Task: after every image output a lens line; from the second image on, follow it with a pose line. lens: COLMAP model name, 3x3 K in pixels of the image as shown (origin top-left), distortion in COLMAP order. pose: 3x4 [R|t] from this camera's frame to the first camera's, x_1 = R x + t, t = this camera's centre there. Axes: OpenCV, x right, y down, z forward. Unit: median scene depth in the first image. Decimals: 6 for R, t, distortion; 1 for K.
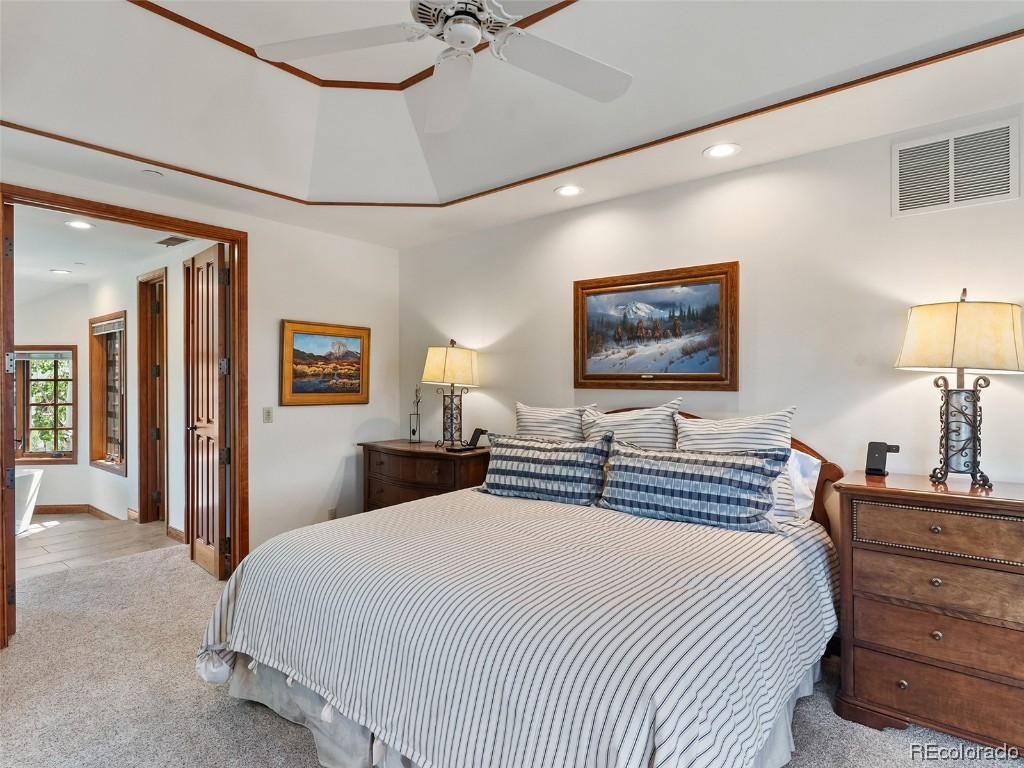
lens RADIAL K [[530.2, 0, 512.0], [0, 530.2, 384.0], [0, 0, 1]] dist [-0.029568, 0.000287]
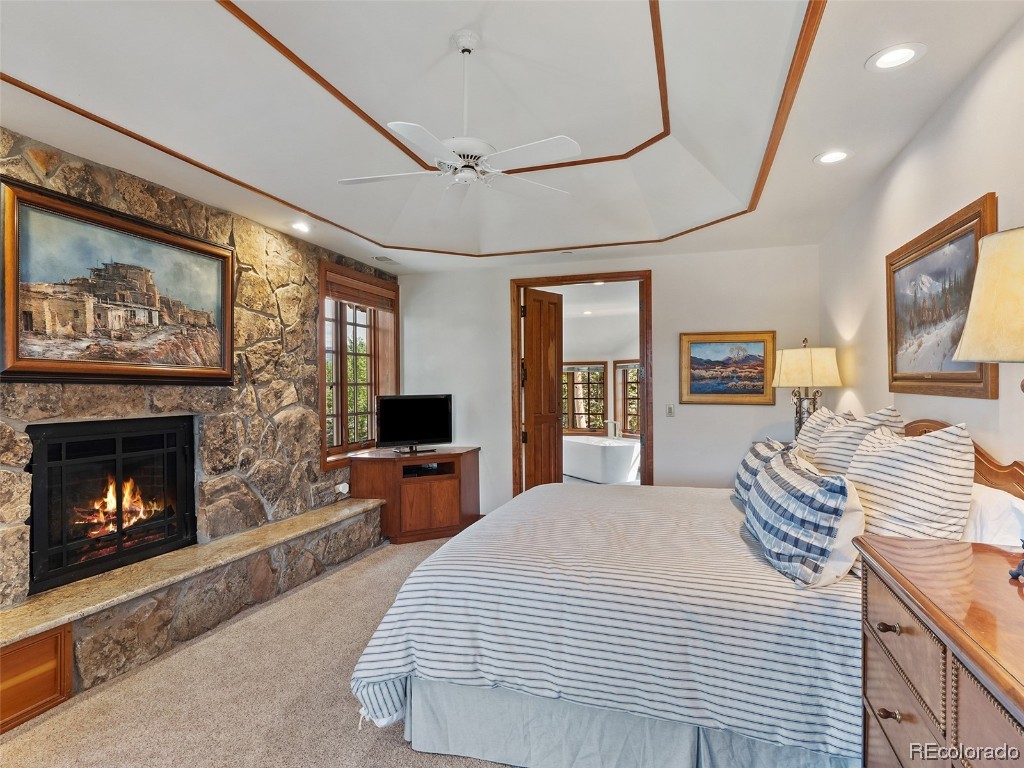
lens RADIAL K [[530.2, 0, 512.0], [0, 530.2, 384.0], [0, 0, 1]] dist [-0.029568, 0.000287]
pose [[0.395327, -0.005124, -0.918526, 0.527595], [0.006690, 0.999974, -0.002699, -0.004276], [0.918516, -0.005078, 0.395351, 0.155019]]
